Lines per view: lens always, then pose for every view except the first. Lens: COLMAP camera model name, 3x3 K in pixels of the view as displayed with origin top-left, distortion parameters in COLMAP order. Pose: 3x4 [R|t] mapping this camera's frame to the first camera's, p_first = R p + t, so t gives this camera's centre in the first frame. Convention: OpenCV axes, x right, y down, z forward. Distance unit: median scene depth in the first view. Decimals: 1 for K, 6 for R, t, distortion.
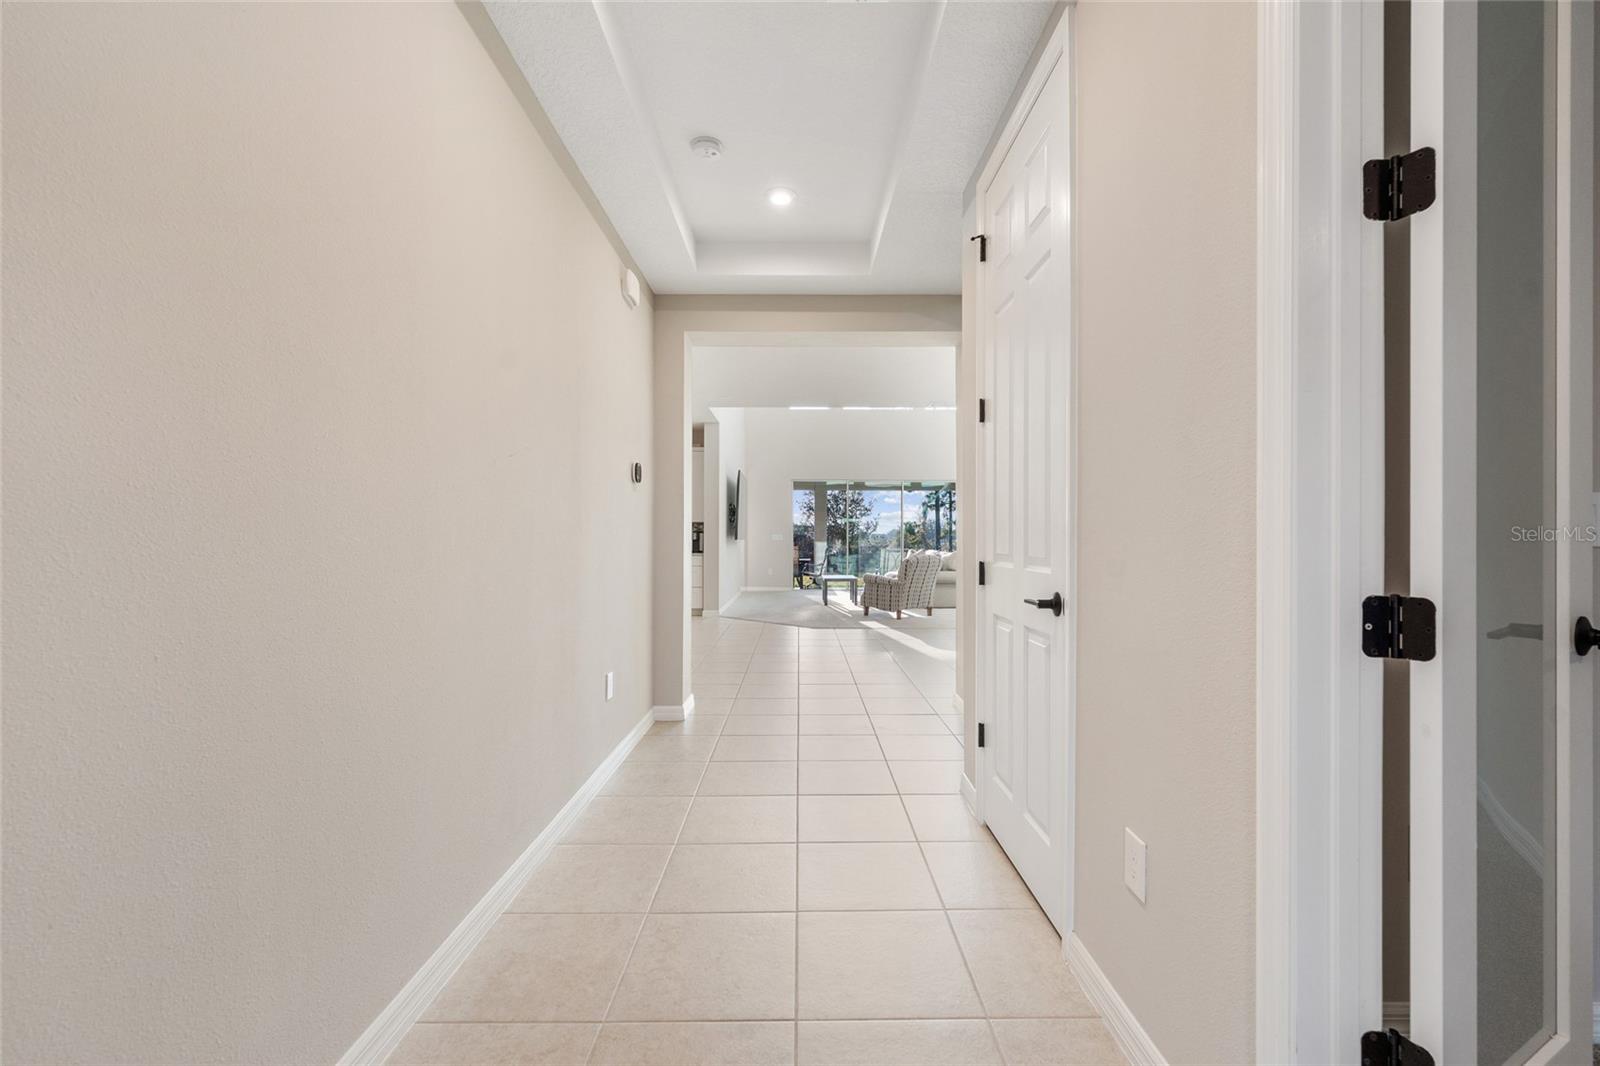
lens RADIAL K [[643.2, 0, 800.0], [0, 643.2, 533.0], [0, 0, 1]] dist [0.001312, 0.000118]
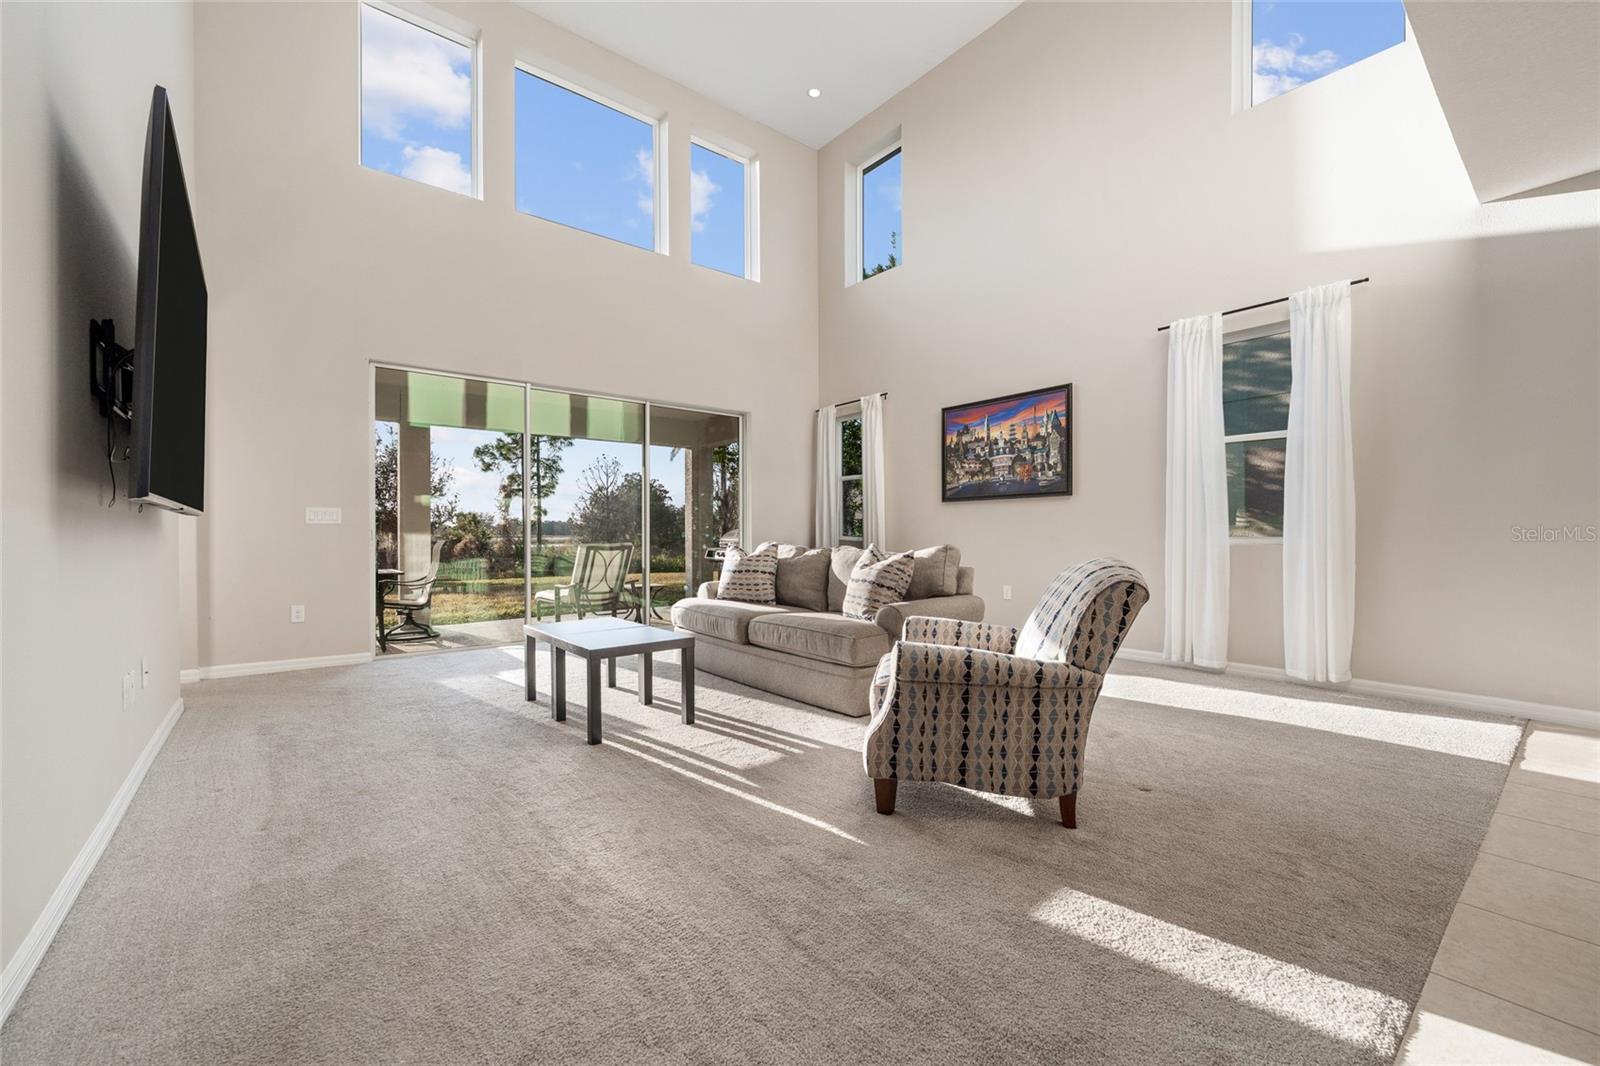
lens RADIAL K [[643.2, 0, 800.0], [0, 643.2, 533.0], [0, 0, 1]] dist [0.001312, 0.000118]
pose [[0.783579, -0.002747, 0.621286, -0.050073], [-0.002207, 0.999972, 0.007205, 0.013381], [-0.621288, -0.007017, 0.783551, 0.560393]]
